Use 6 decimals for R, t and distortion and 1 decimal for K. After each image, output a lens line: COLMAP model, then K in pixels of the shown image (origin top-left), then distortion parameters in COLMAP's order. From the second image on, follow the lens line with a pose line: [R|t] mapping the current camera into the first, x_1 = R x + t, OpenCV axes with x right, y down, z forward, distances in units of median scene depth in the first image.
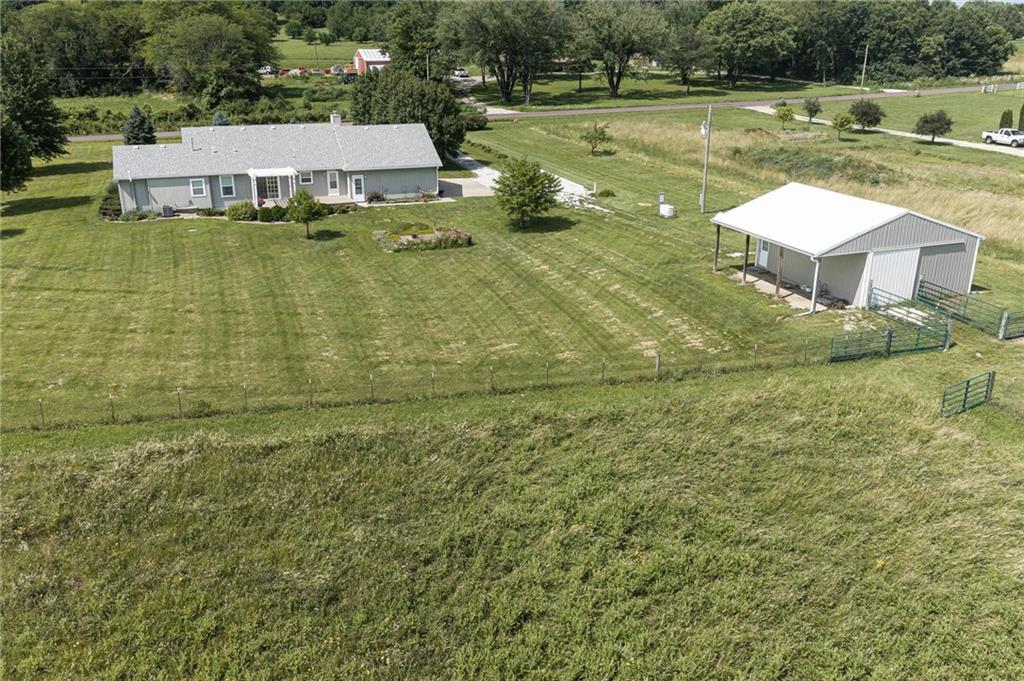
lens RADIAL K [[849.1, 0, 514.9], [0, 849.1, 339.5], [0, 0, 1]] dist [0.019231, -0.018012]
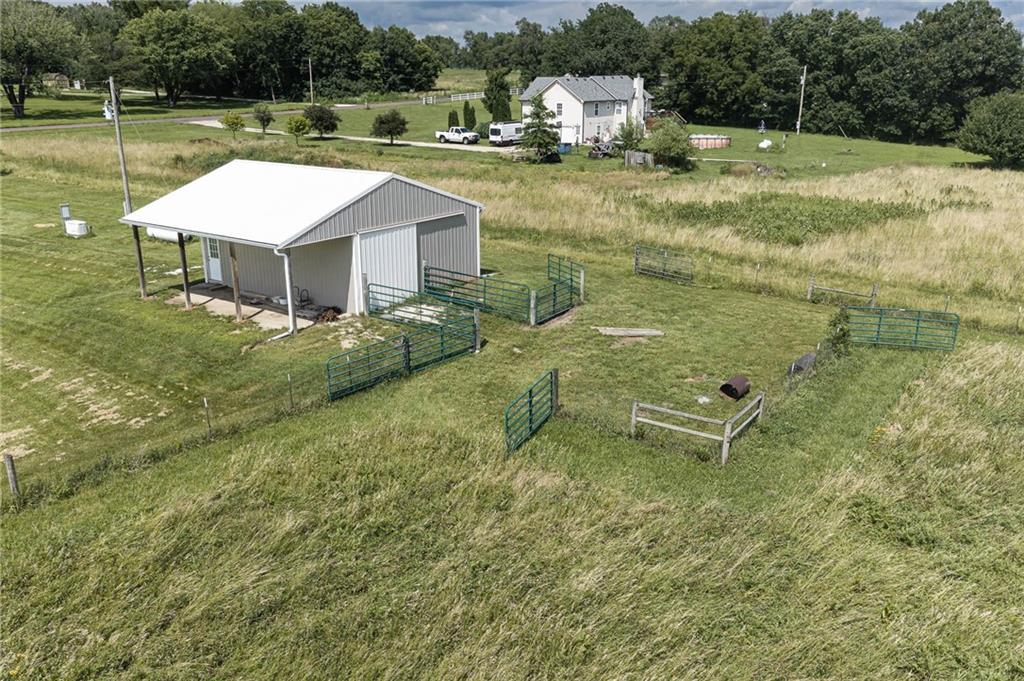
lens RADIAL K [[849.1, 0, 514.9], [0, 849.1, 339.5], [0, 0, 1]] dist [0.019231, -0.018012]
pose [[0.827568, -0.166758, 0.536026, 0.088244], [0.189967, 0.981716, 0.012124, -0.000254], [-0.528247, 0.091794, 0.844115, 0.225547]]
